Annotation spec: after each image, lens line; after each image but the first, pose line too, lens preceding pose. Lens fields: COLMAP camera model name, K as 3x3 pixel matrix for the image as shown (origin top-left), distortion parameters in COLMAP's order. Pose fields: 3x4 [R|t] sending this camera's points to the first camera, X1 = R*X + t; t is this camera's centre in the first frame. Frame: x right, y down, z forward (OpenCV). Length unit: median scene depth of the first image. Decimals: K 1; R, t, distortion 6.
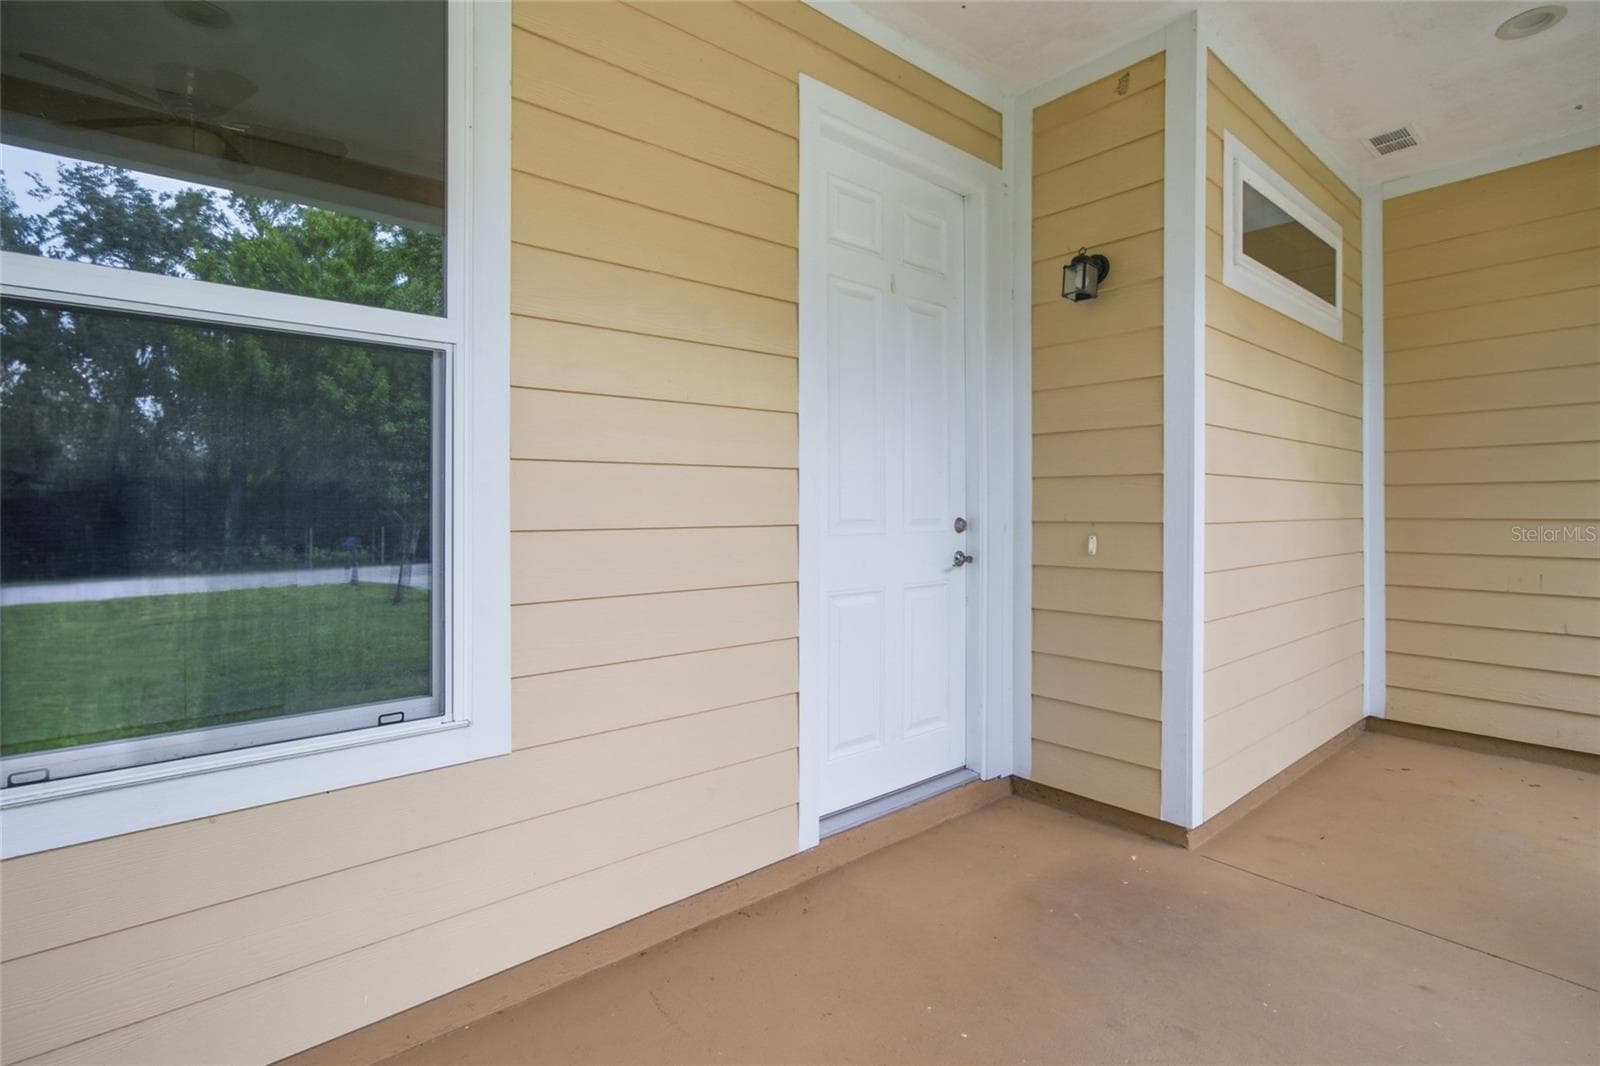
lens RADIAL K [[745.9, 0, 806.8], [0, 745.9, 510.9], [0, 0, 1]] dist [-0.002328, -0.000258]
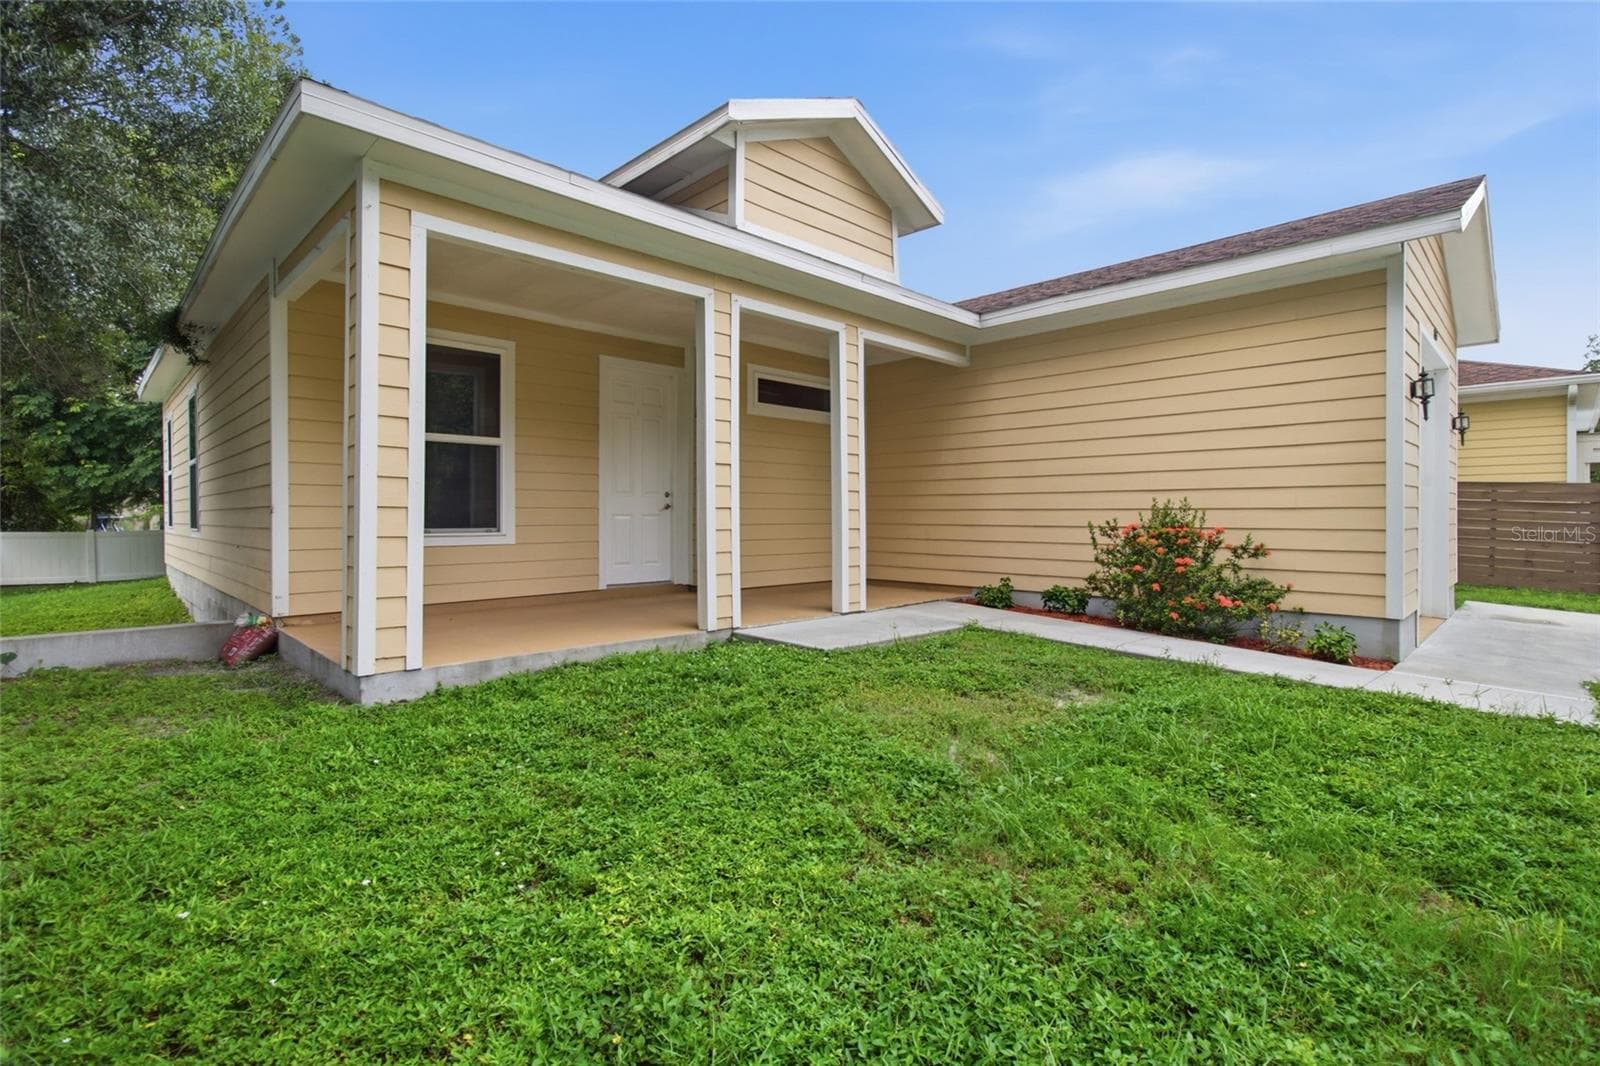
lens RADIAL K [[745.9, 0, 806.8], [0, 745.9, 510.9], [0, 0, 1]] dist [-0.002328, -0.000258]
pose [[0.996436, 0.001413, 0.084335, 0.630184], [-0.001030, 0.999989, -0.004590, 0.119128], [-0.084341, 0.004487, 0.996427, -2.384798]]
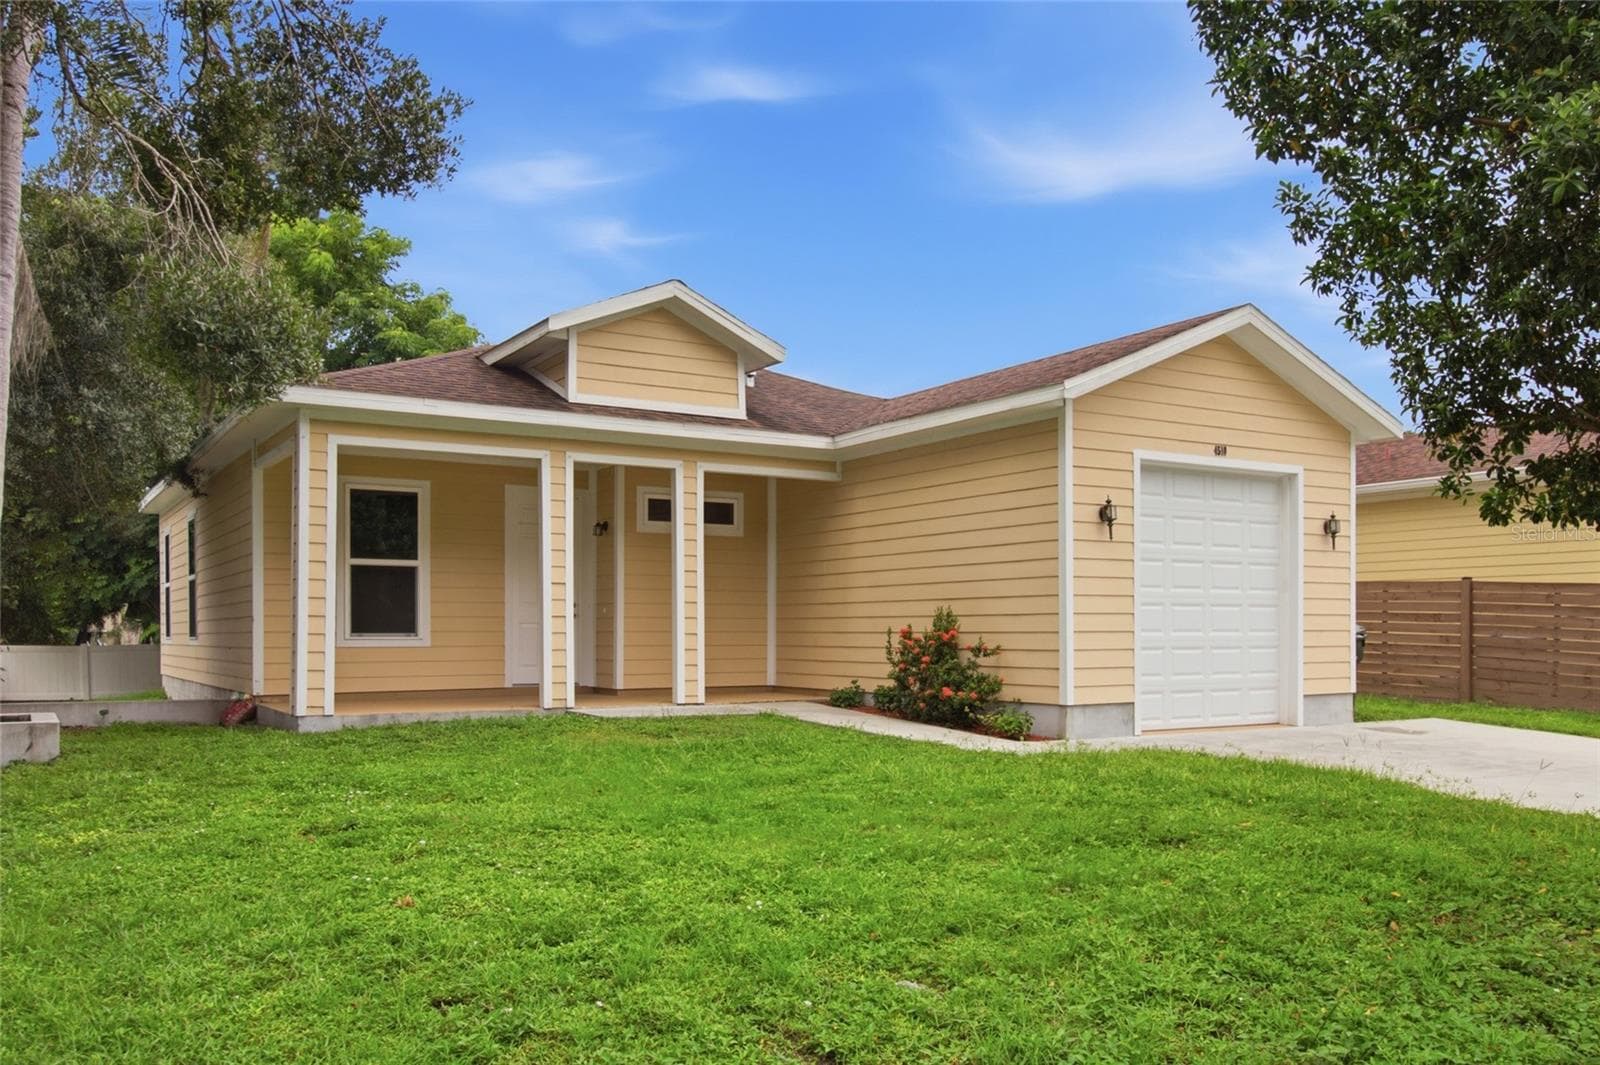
lens RADIAL K [[1279.8, 0, 793.4], [0, 1279.8, 617.7], [0, 0, 1]] dist [0.005520, 0.041192]
pose [[0.989642, -0.001482, -0.143552, 2.428450], [0.000064, 0.999951, -0.009883, 0.160274], [0.143559, 0.009772, 0.989593, -5.340157]]
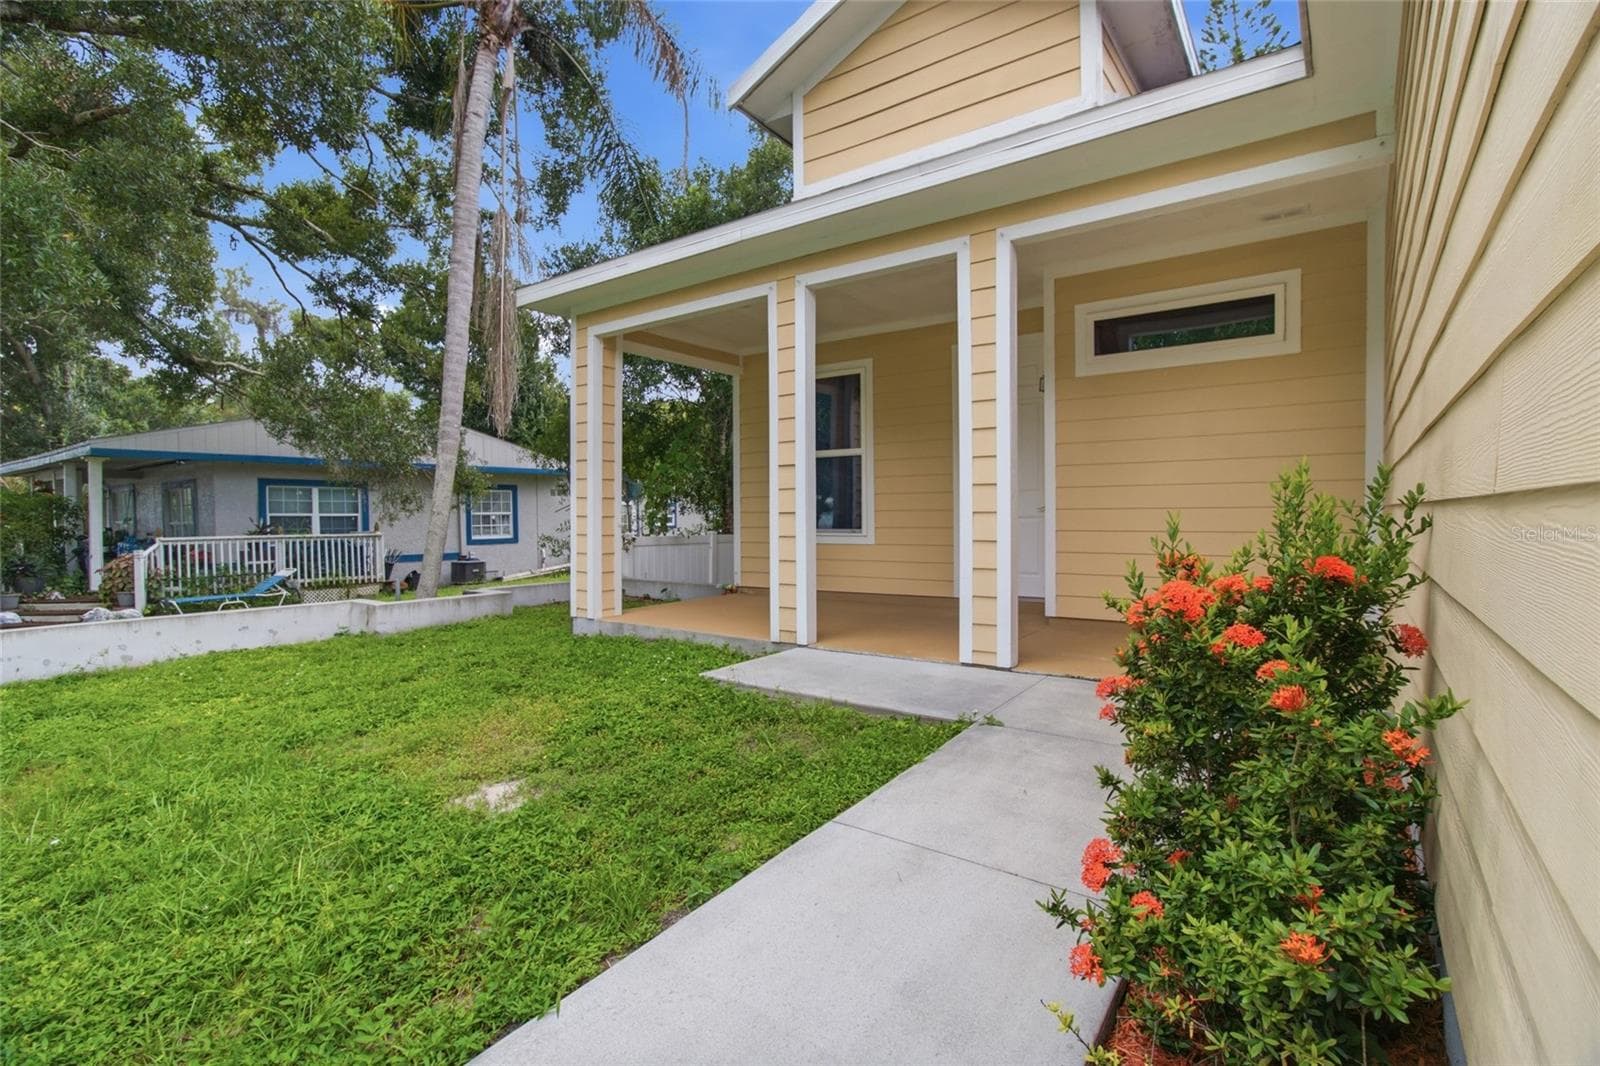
lens RADIAL K [[770.3, 0, 795.9], [0, 770.3, 515.3], [0, 0, 1]] dist [0.033246, -0.001415]
pose [[0.247797, 0.000872, -0.968812, 2.952300], [0.001953, 0.999997, 0.001400, 0.107051], [0.968810, -0.002239, 0.247795, -0.395302]]
